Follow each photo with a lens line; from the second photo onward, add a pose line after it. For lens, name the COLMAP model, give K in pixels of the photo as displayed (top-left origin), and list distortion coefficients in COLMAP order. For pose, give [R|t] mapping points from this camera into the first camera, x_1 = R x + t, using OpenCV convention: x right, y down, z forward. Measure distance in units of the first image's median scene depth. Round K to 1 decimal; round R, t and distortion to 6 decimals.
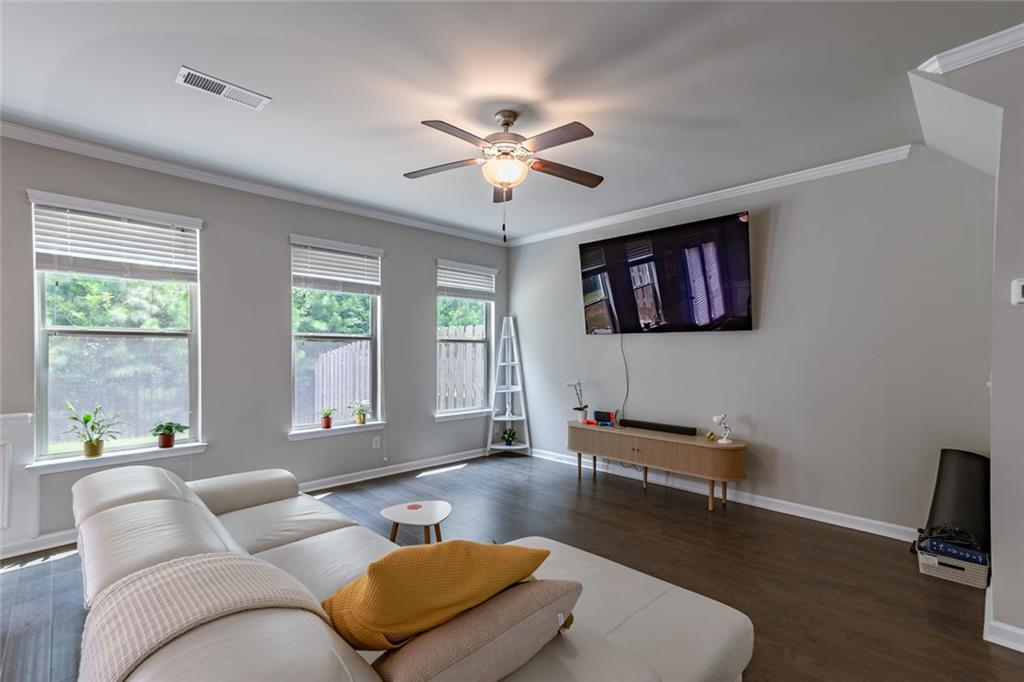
lens RADIAL K [[463.5, 0, 507.1], [0, 463.5, 351.0], [0, 0, 1]] dist [-0.001845, 0.020133]
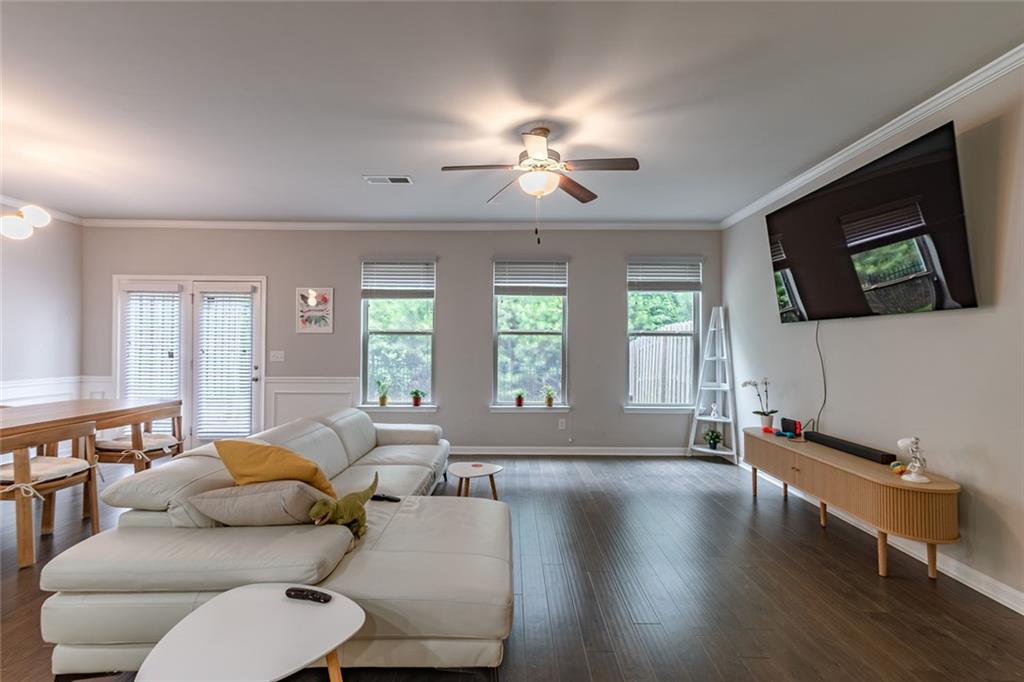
lens RADIAL K [[457.3, 0, 513.8], [0, 457.3, 342.9], [0, 0, 1]] dist [0.001712, 0.018229]
pose [[0.714551, -0.004767, -0.699567, 0.404368], [-0.003551, 0.999939, -0.010441, 0.008326], [0.699574, 0.009945, 0.714491, 0.097134]]
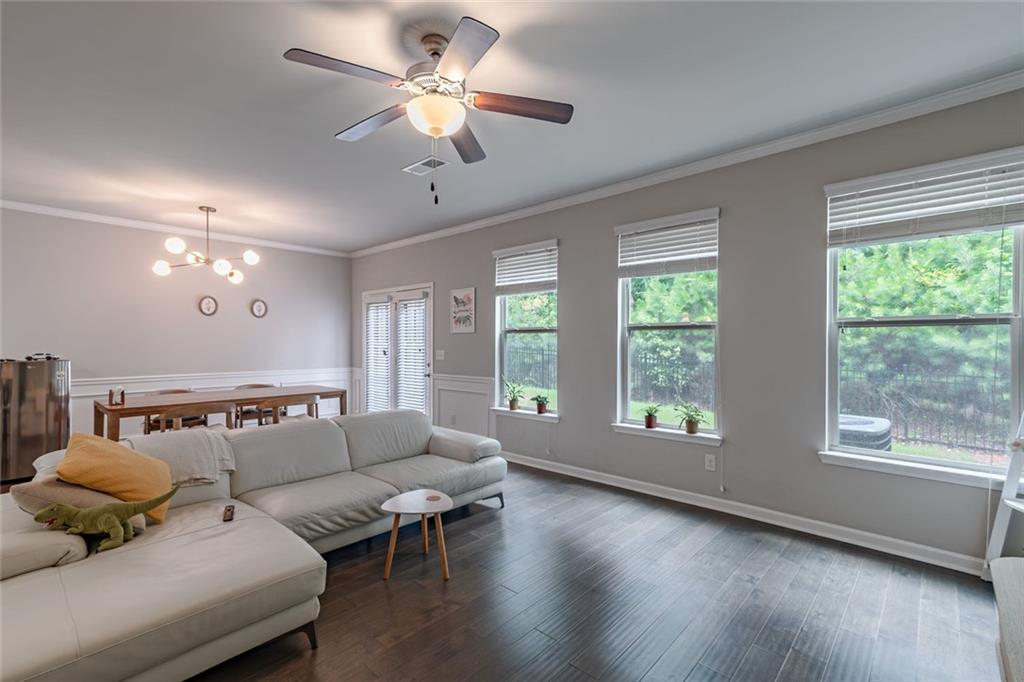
lens RADIAL K [[463.5, 0, 507.1], [0, 463.5, 351.0], [0, 0, 1]] dist [-0.001845, 0.020133]
pose [[0.052205, 0.017500, -0.998483, 0.439578], [0.000631, 0.999846, 0.017557, -0.000586], [0.998636, -0.001546, 0.052186, 0.593366]]
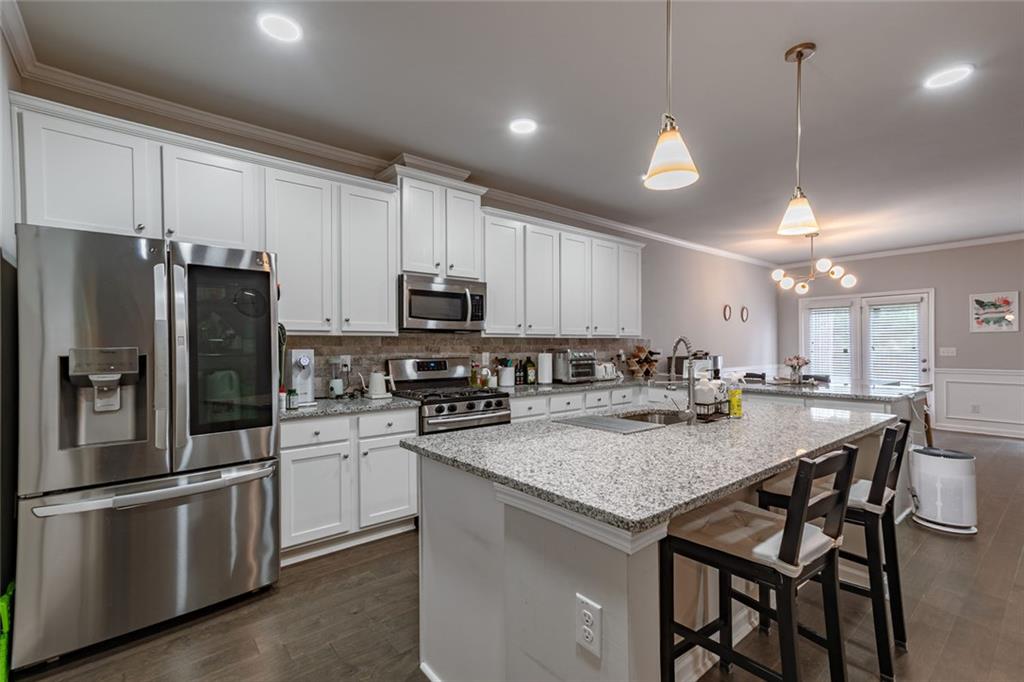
lens RADIAL K [[457.3, 0, 513.8], [0, 457.3, 342.9], [0, 0, 1]] dist [0.001712, 0.018229]
pose [[-0.090457, -0.009823, -0.995852, 0.706257], [0.007276, 0.999918, -0.010524, 0.009212], [0.995874, -0.008198, -0.090378, -0.659621]]
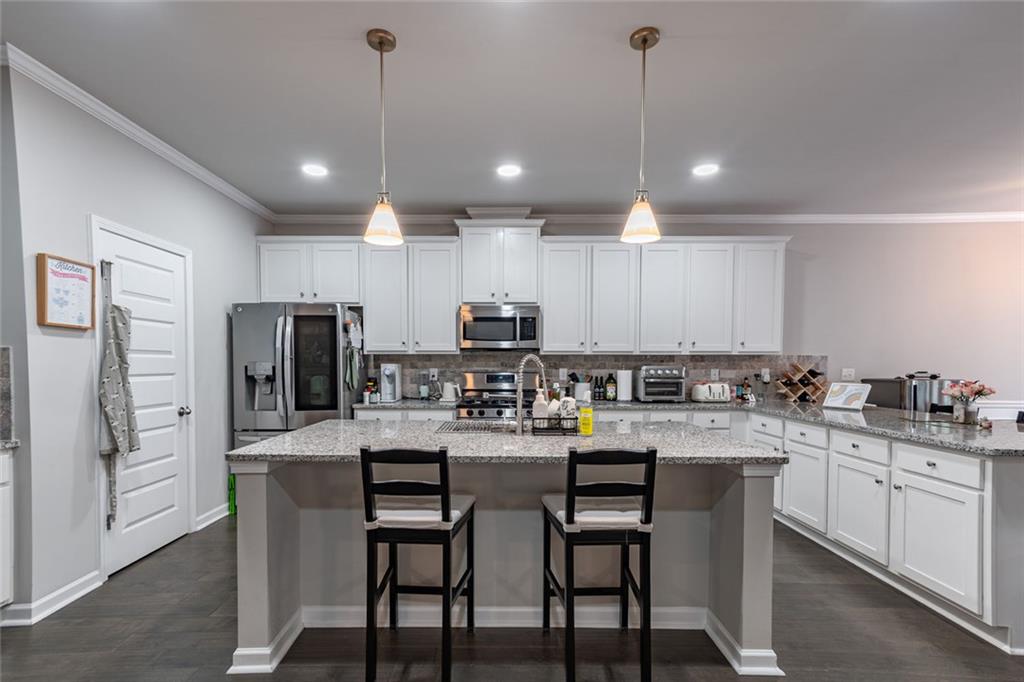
lens RADIAL K [[460.9, 0, 505.5], [0, 460.9, 375.9], [0, 0, 1]] dist [-0.003957, 0.017888]
pose [[-0.701700, 0.015572, -0.712302, 0.608848], [-0.003373, 0.999677, 0.025176, 0.009642], [0.712465, 0.020068, -0.701421, -0.210671]]
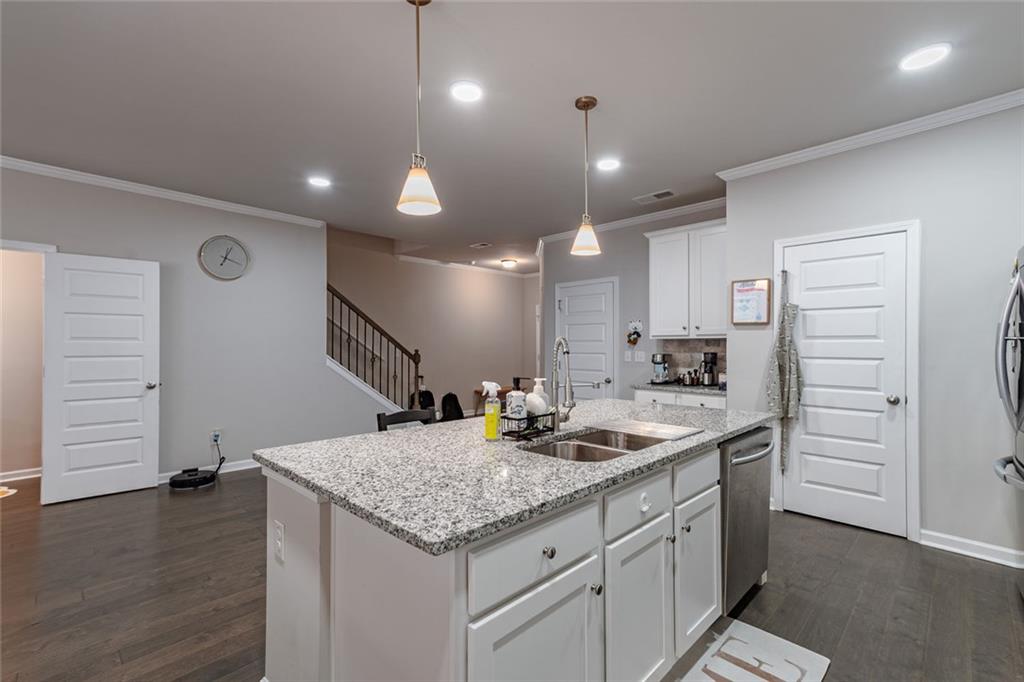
lens RADIAL K [[457.3, 0, 513.8], [0, 457.3, 342.9], [0, 0, 1]] dist [0.001712, 0.018229]
pose [[-0.019482, 0.003194, 0.999805, -0.142254], [-0.000363, 0.999995, -0.003202, 0.005629], [-0.999810, -0.000425, -0.019481, -0.489713]]
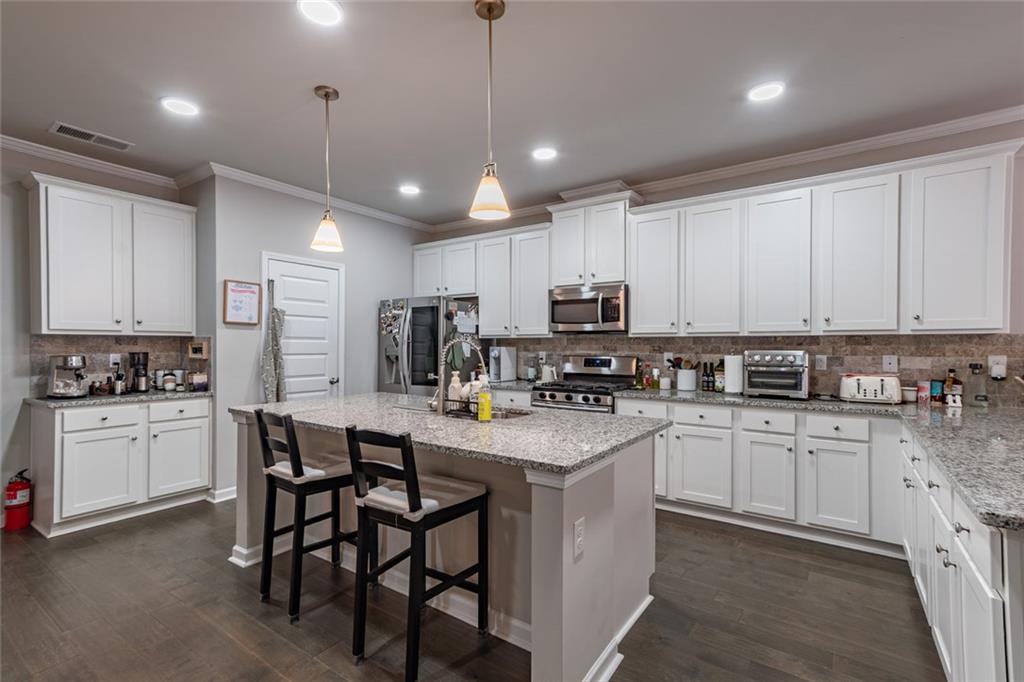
lens RADIAL K [[462.4, 0, 526.9], [0, 462.4, 345.1], [0, 0, 1]] dist [0.000284, 0.011743]
pose [[-0.979676, -0.006097, -0.200492, 0.269173], [-0.005804, 0.999981, -0.002051, 0.007551], [0.200500, -0.000845, -0.979693, -0.024676]]
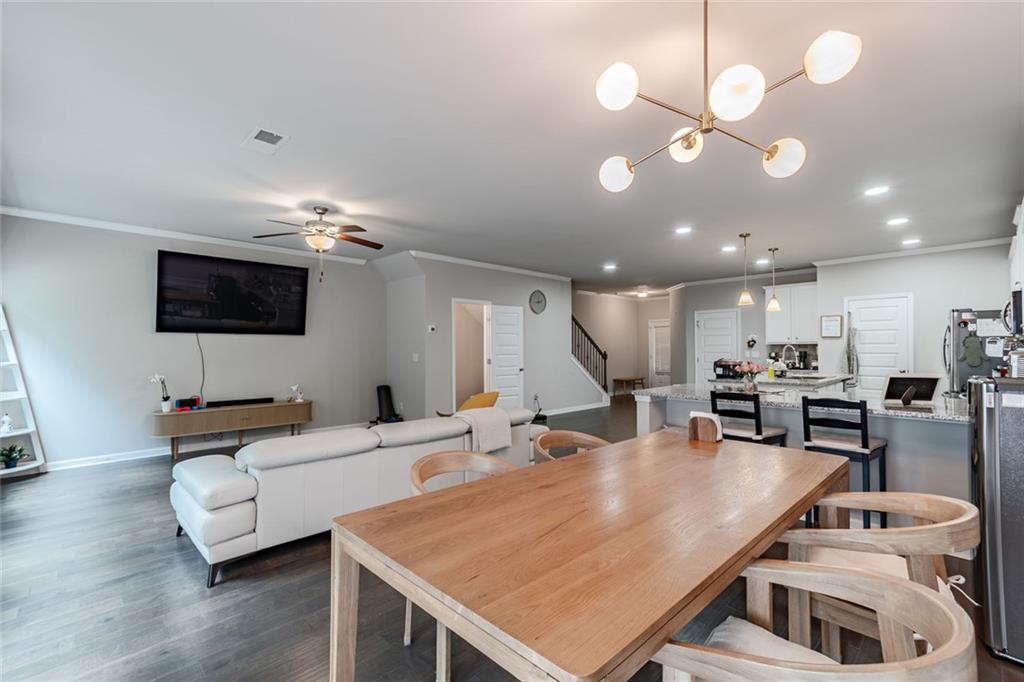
lens RADIAL K [[457.3, 0, 513.8], [0, 457.3, 342.9], [0, 0, 1]] dist [0.001712, 0.018229]
pose [[-0.004089, 0.010797, 0.999933, -0.924093], [0.004154, 0.999933, -0.010780, 0.003826], [-0.999983, 0.004110, -0.004134, 0.168289]]
